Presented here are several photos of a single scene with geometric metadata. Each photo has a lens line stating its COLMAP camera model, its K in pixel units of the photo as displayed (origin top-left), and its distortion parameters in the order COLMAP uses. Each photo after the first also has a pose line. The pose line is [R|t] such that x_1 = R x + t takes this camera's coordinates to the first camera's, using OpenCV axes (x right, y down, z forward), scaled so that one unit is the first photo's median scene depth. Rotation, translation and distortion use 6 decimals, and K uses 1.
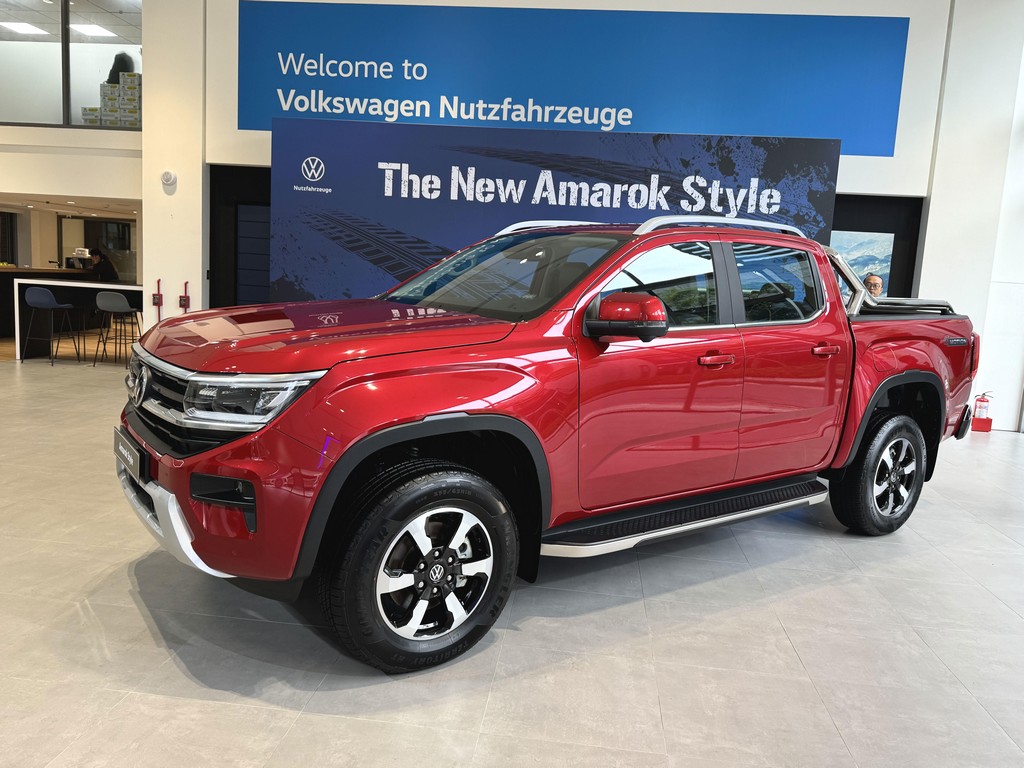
lens RADIAL K [[752.9, 0, 512.0], [0, 752.9, 384.0], [0, 0, 1]] dist [0.132191, -0.193237]
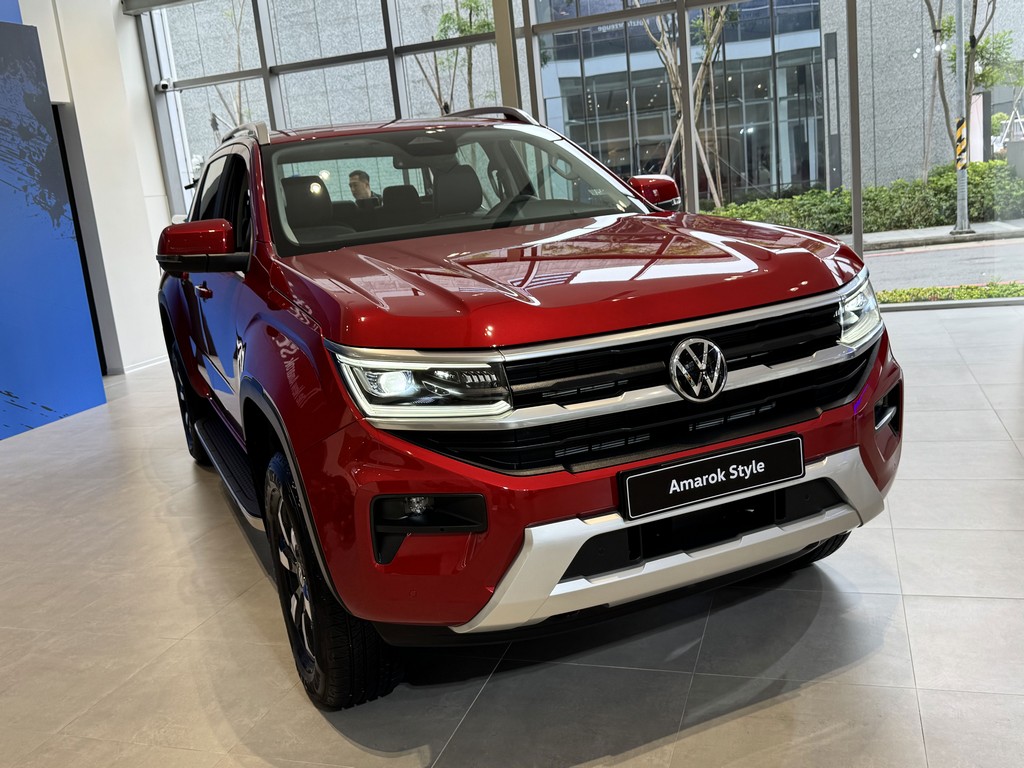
lens RADIAL K [[966.2, 0, 506.4], [0, 966.2, 380.1], [0, 0, 1]] dist [0.121137, -0.229456]
pose [[0.203096, -0.269548, 0.941326, -0.466847], [0.249842, 0.943806, 0.216354, -0.074512], [-0.946747, 0.191243, 0.259028, 0.344314]]
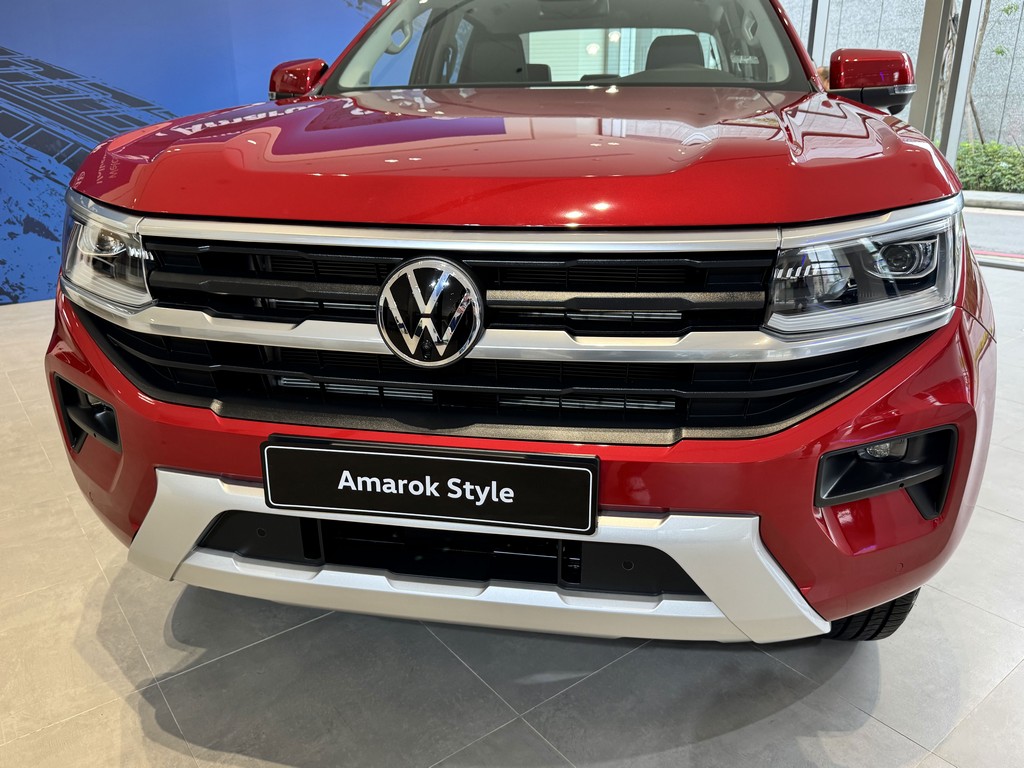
lens RADIAL K [[752.9, 0, 512.0], [0, 752.9, 384.0], [0, 0, 1]] dist [0.132191, -0.193237]
pose [[0.717724, -0.284778, 0.635432, -0.257562], [0.145050, 0.953673, 0.263567, -0.021088], [-0.681052, -0.096999, 0.725782, 0.252169]]
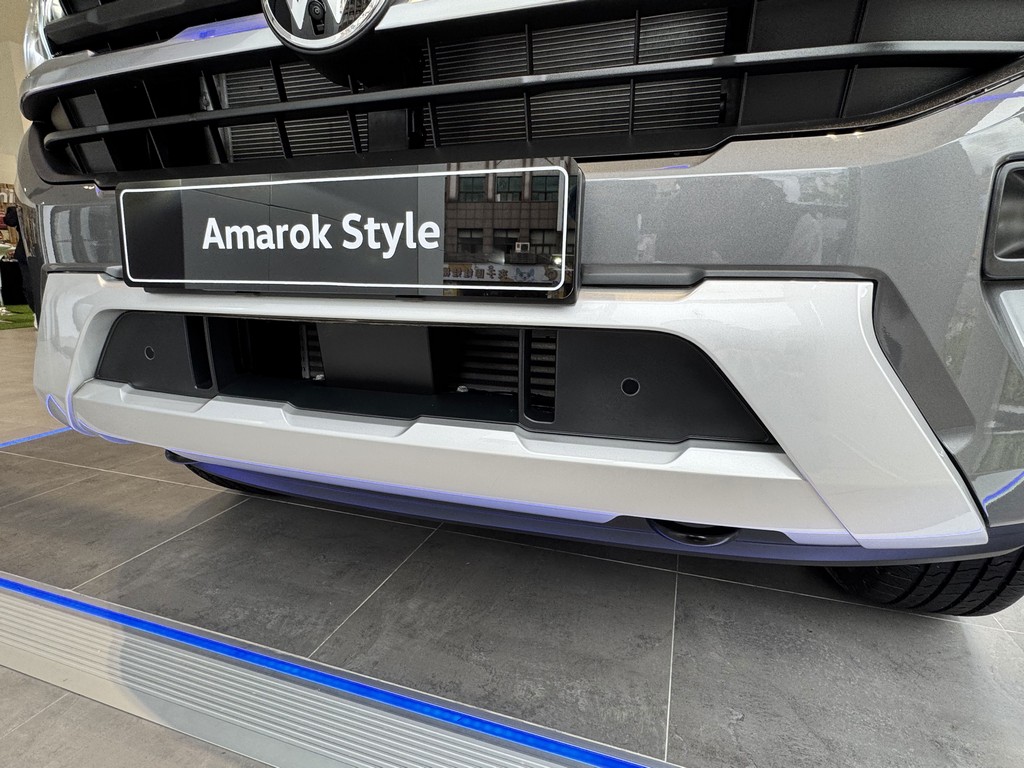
lens RADIAL K [[535.3, 0, 505.8], [0, 535.3, 387.3], [0, 0, 1]] dist [-0.001017, -0.000779]
pose [[0.810512, -0.162377, 0.562765, -0.204503], [0.118690, 0.986403, 0.113671, 0.046852], [-0.573571, -0.025338, 0.818764, 0.297915]]
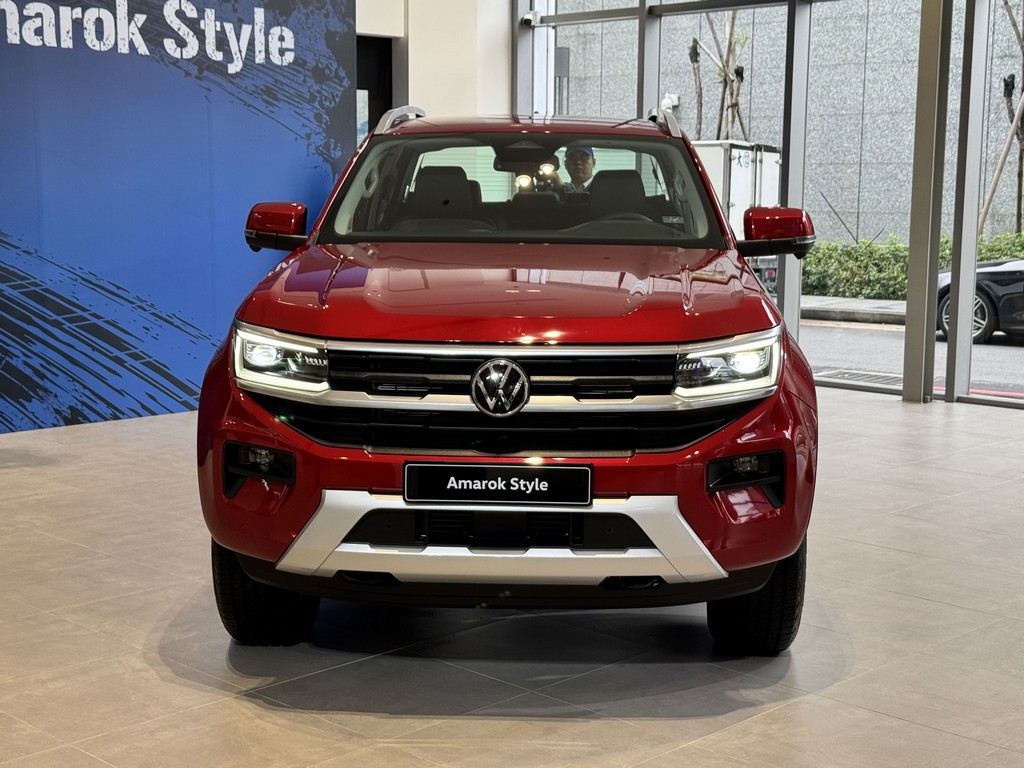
lens RADIAL K [[1566.9, 0, 512.0], [0, 1566.9, 384.0], [0, 0, 1]] dist [0.134787, -0.048459]
pose [[0.619294, -0.157354, 0.769230, -0.587625], [0.138662, 0.986232, 0.090110, -0.048421], [-0.772818, 0.050859, 0.632587, 0.021090]]
